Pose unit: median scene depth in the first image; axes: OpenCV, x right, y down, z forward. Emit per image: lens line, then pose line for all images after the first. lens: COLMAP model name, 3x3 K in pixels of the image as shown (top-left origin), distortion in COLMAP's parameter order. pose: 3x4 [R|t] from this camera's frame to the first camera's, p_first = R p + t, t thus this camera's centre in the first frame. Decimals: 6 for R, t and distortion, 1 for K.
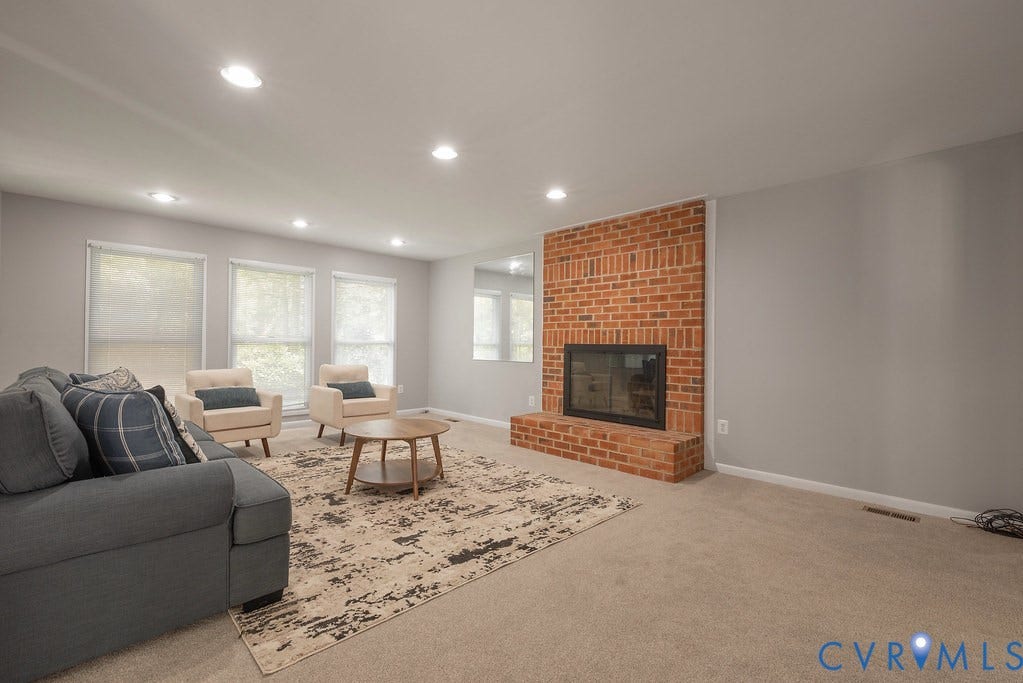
lens RADIAL K [[455.5, 0, 506.0], [0, 455.5, 342.8], [0, 0, 1]] dist [-0.001002, 0.000610]
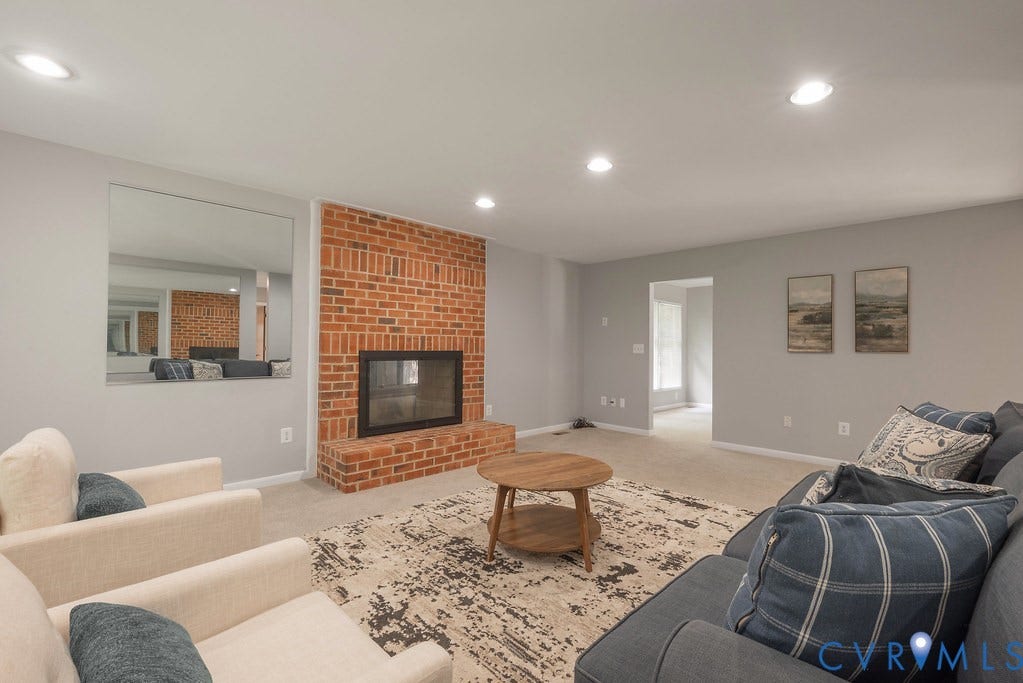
lens RADIAL K [[455.5, 0, 517.5], [0, 455.5, 342.4], [0, 0, 1]] dist [-0.001002, 0.000610]
pose [[-0.034702, -0.000850, 0.999397, -0.834672], [-0.015191, 0.999885, 0.000323, -0.020114], [-0.999282, -0.015171, -0.034711, 0.898255]]
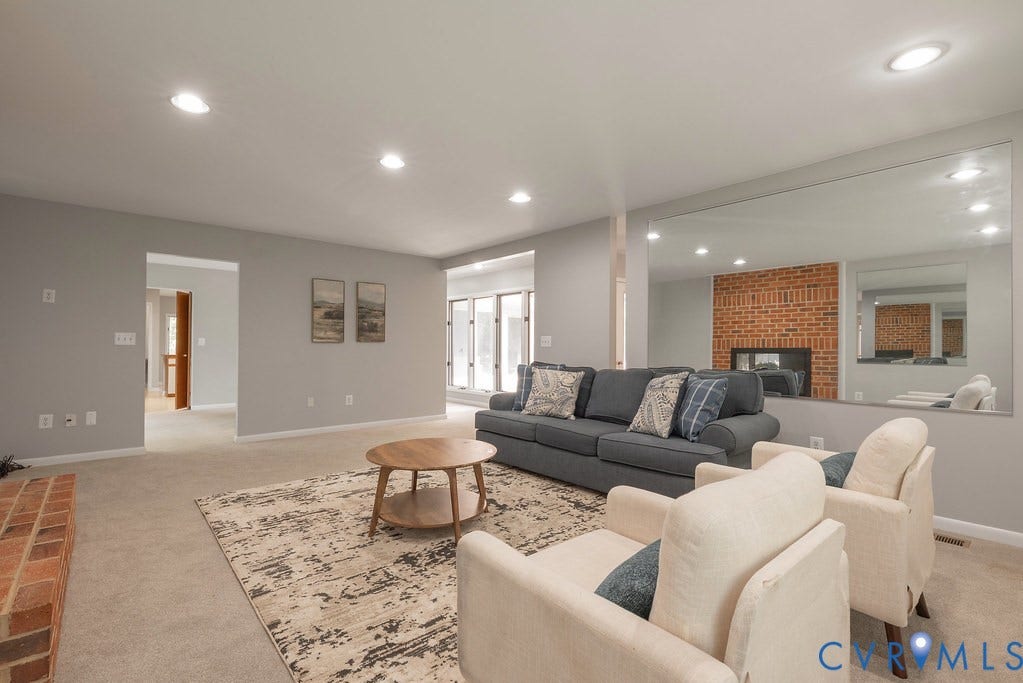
lens RADIAL K [[455.5, 0, 520.9], [0, 455.5, 344.8], [0, 0, 1]] dist [-0.001002, 0.000610]
pose [[-0.999752, -0.015157, 0.016339, -0.336840], [-0.015194, 0.999882, -0.002146, -0.003826], [-0.016304, -0.002394, -0.999864, 1.509552]]
